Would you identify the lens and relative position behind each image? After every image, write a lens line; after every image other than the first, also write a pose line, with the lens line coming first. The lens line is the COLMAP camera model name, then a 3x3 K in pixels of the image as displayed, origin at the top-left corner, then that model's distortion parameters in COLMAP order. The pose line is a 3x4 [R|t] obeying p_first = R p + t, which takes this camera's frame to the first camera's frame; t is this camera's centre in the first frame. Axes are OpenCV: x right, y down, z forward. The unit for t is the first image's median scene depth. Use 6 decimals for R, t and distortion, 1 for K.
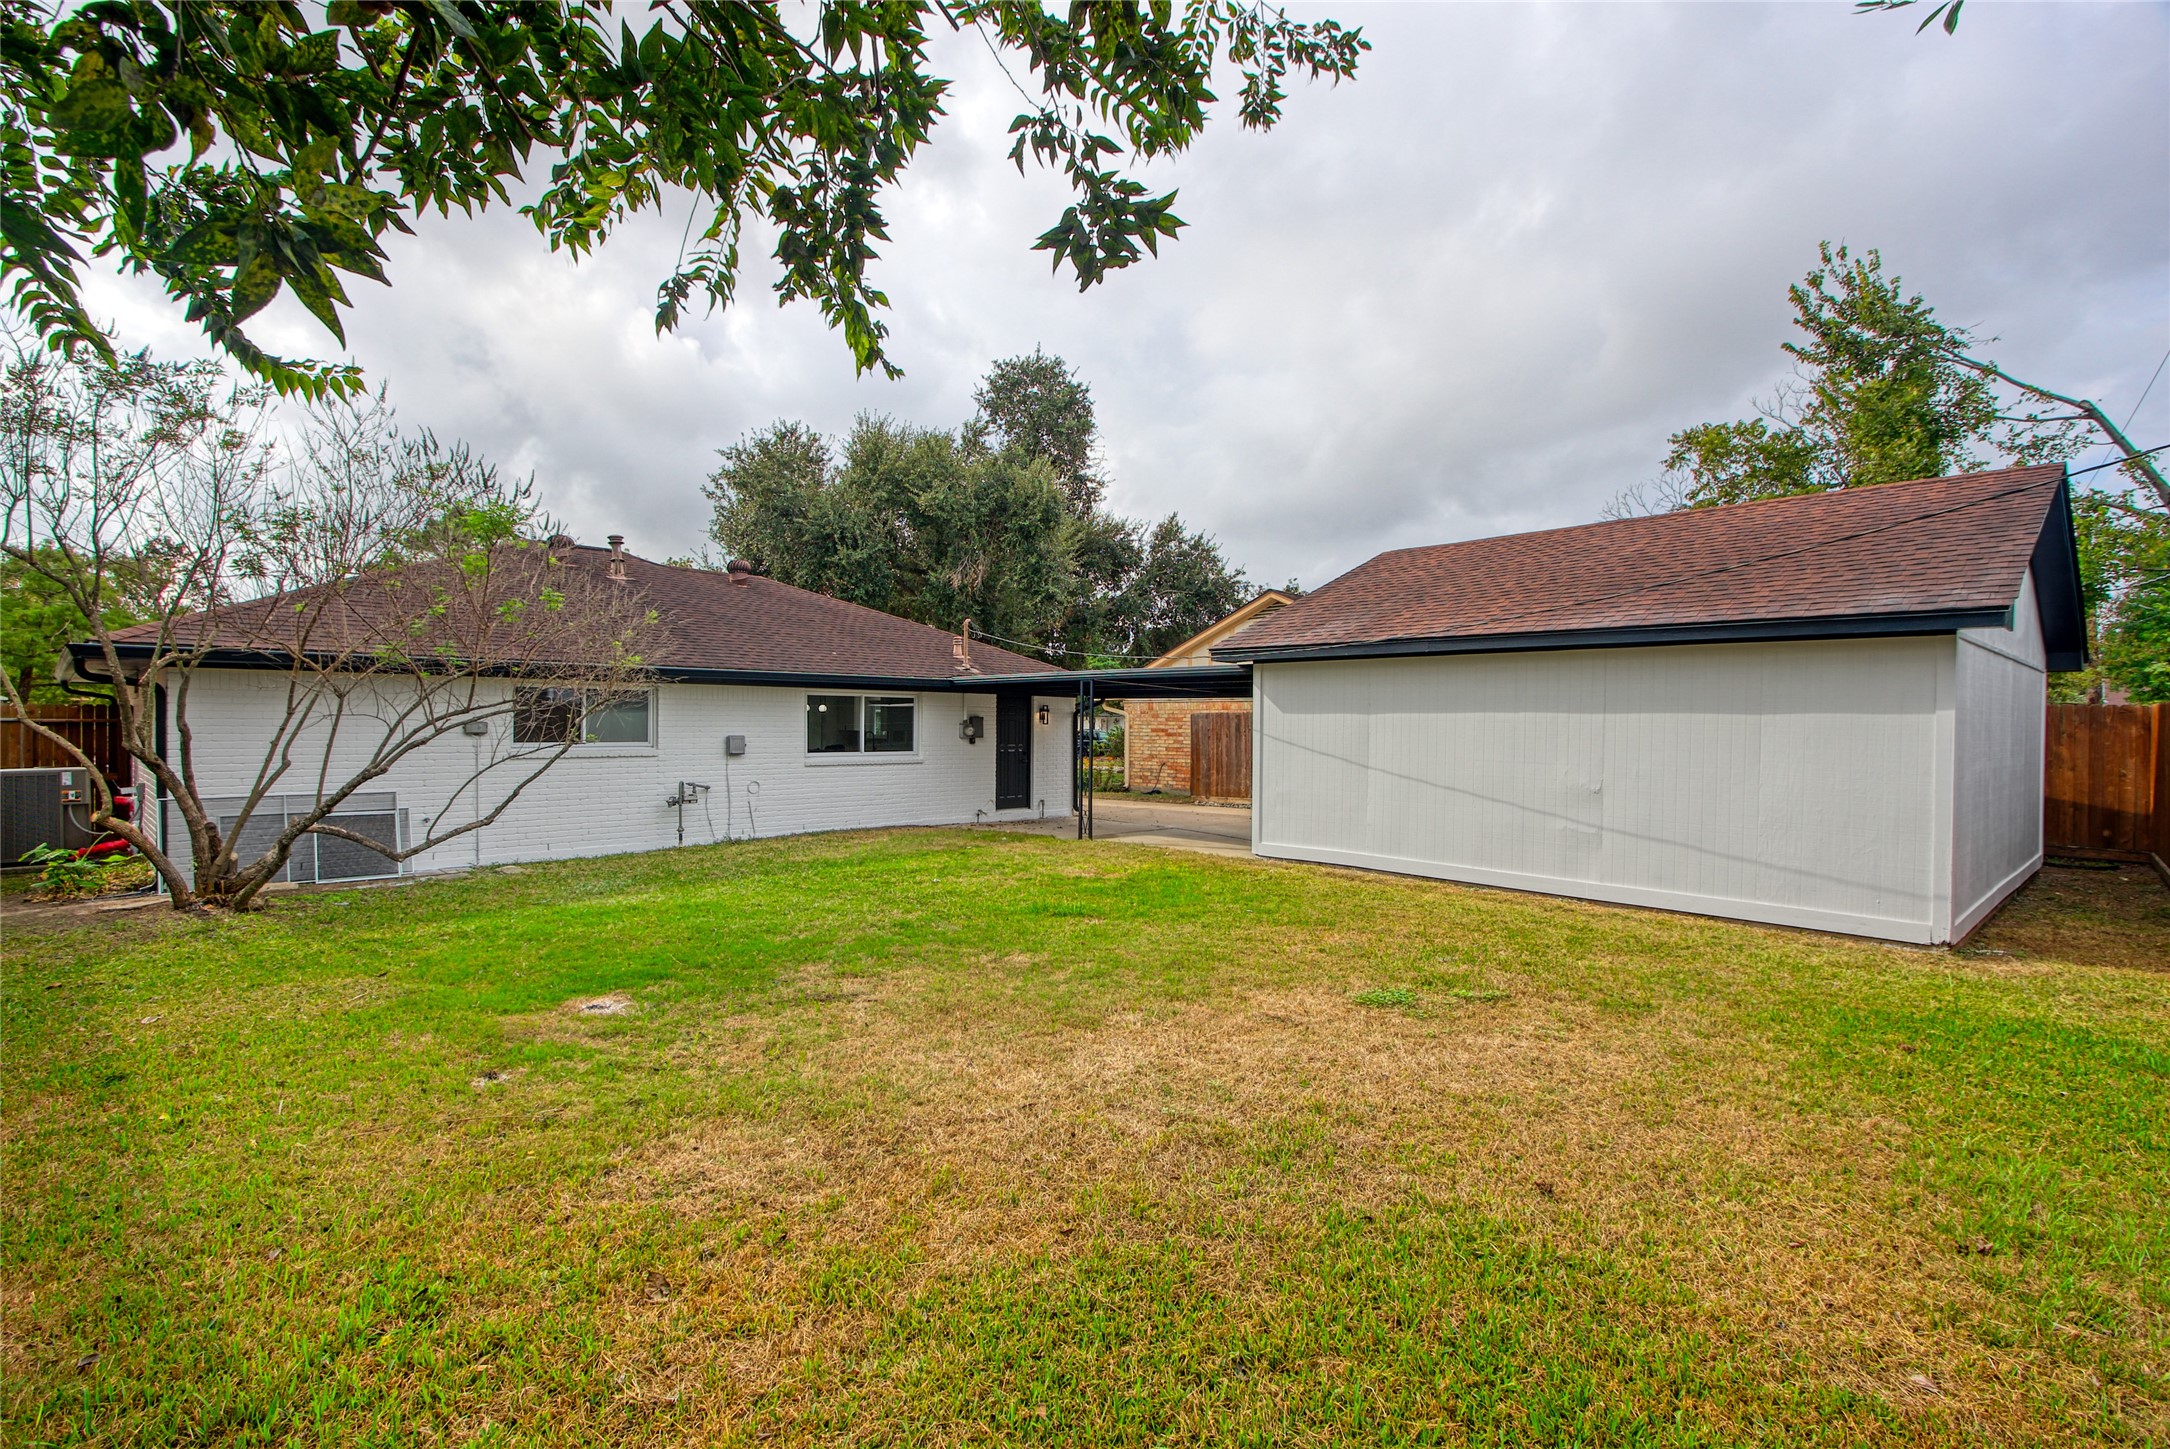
lens RADIAL K [[1003.3, 0, 1081.2], [0, 1003.3, 738.1], [0, 0, 1]] dist [-0.017491, 0.001612]
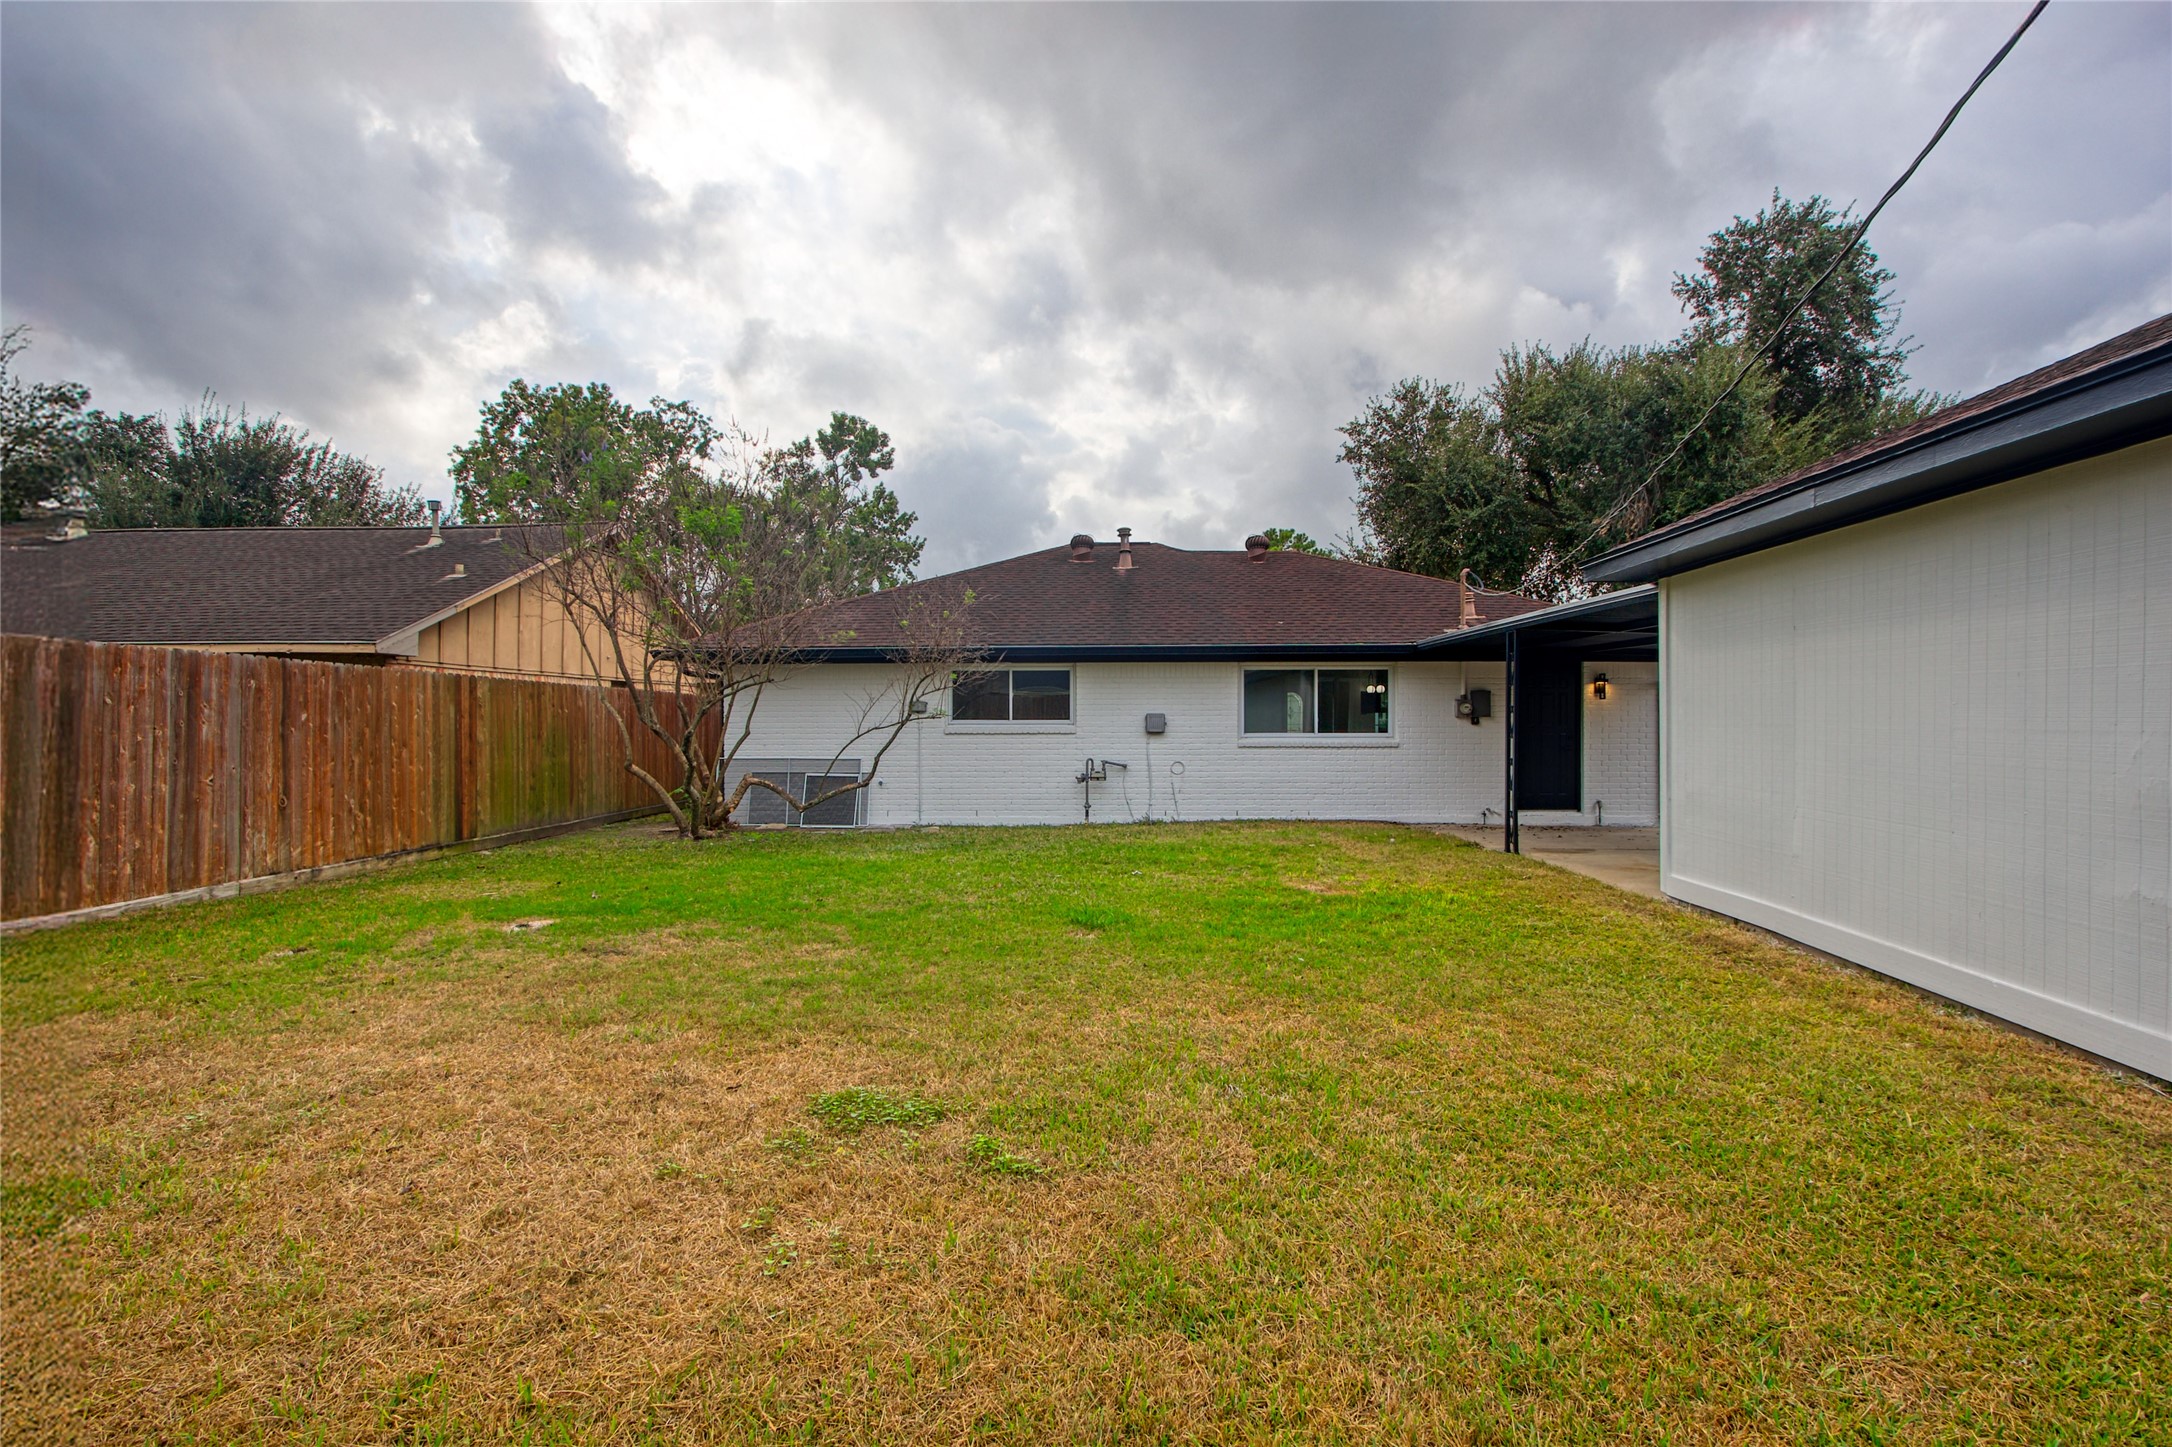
lens RADIAL K [[1004.2, 0, 1082.2], [0, 1004.2, 737.1], [0, 0, 1]] dist [-0.017491, 0.001612]
pose [[0.675091, 0.003360, -0.737727, 0.278563], [-0.002575, 0.999994, 0.002198, 0.015389], [0.737730, 0.000416, 0.675095, 0.244019]]
